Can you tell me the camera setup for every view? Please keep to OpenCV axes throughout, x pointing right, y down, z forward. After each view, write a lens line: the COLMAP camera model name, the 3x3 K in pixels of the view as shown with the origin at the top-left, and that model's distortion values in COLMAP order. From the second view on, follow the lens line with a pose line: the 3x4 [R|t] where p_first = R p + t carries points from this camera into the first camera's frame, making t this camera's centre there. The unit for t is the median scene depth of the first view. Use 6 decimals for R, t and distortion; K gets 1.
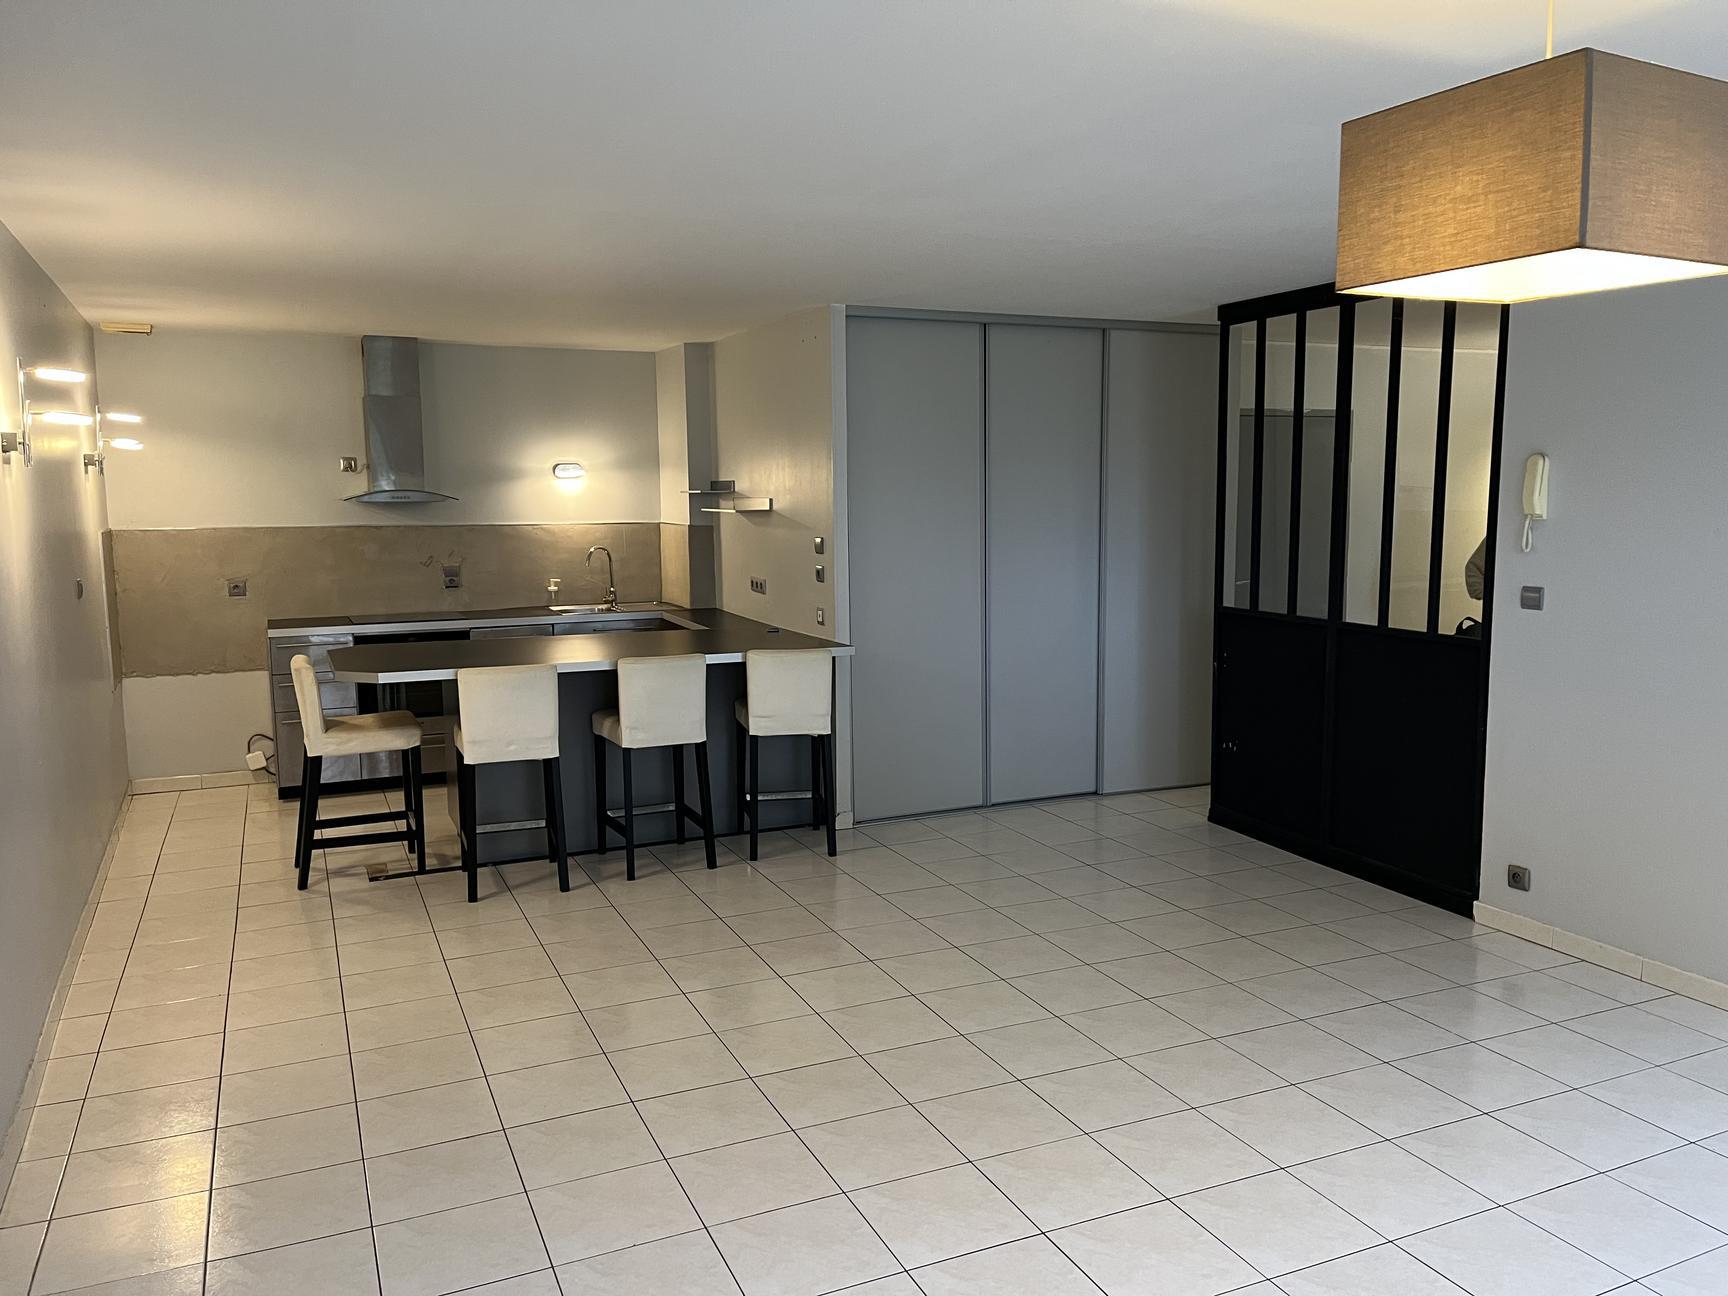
lens RADIAL K [[1306.4, 0, 872.1], [0, 1306.4, 651.8], [0, 0, 1]] dist [0.064816, -0.084745]
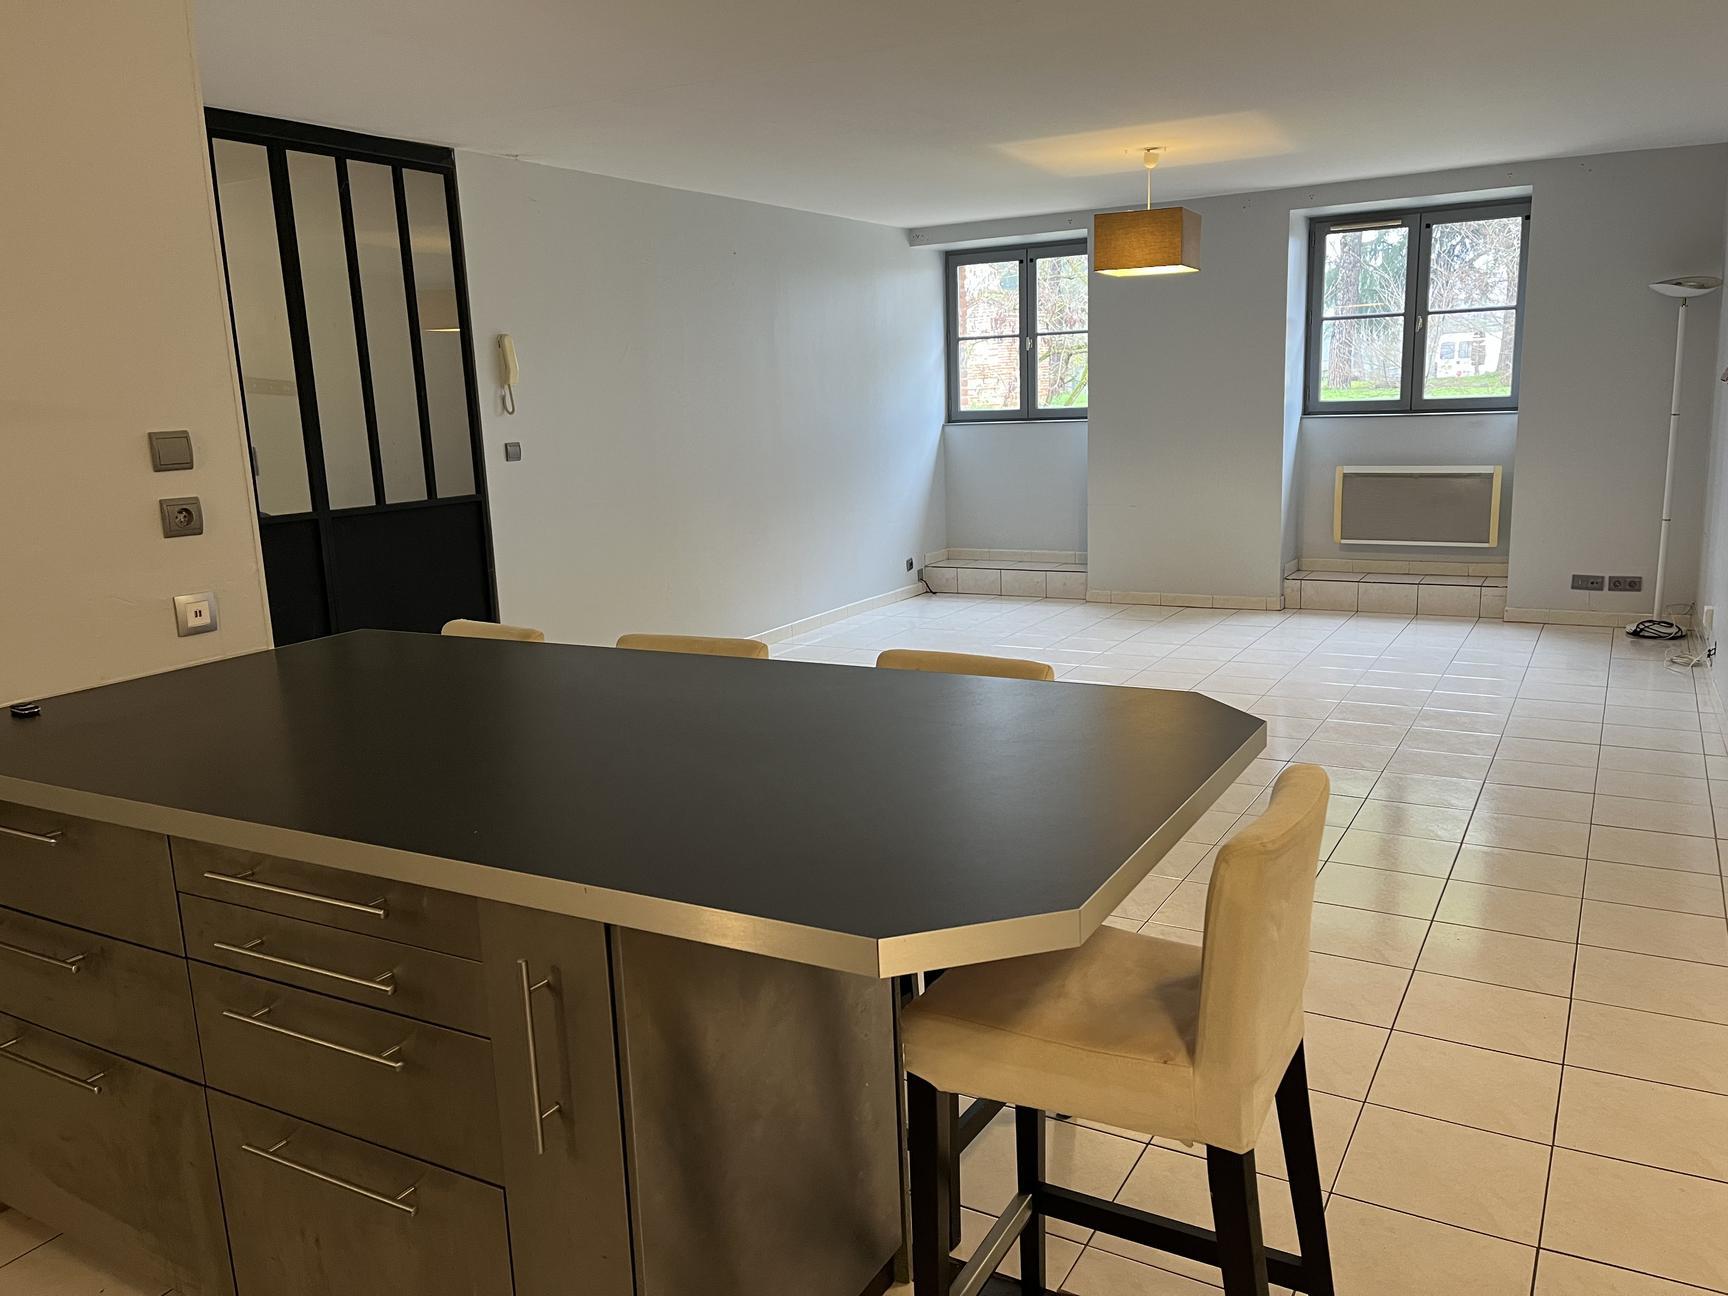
lens RADIAL K [[1305.3, 0, 873.2], [0, 1305.3, 642.5], [0, 0, 1]] dist [0.083195, -0.121391]
pose [[-0.598687, -0.125436, 0.791101, -0.655602], [0.132690, 0.958484, 0.252392, -0.125244], [-0.789916, 0.256075, -0.557188, 1.328902]]
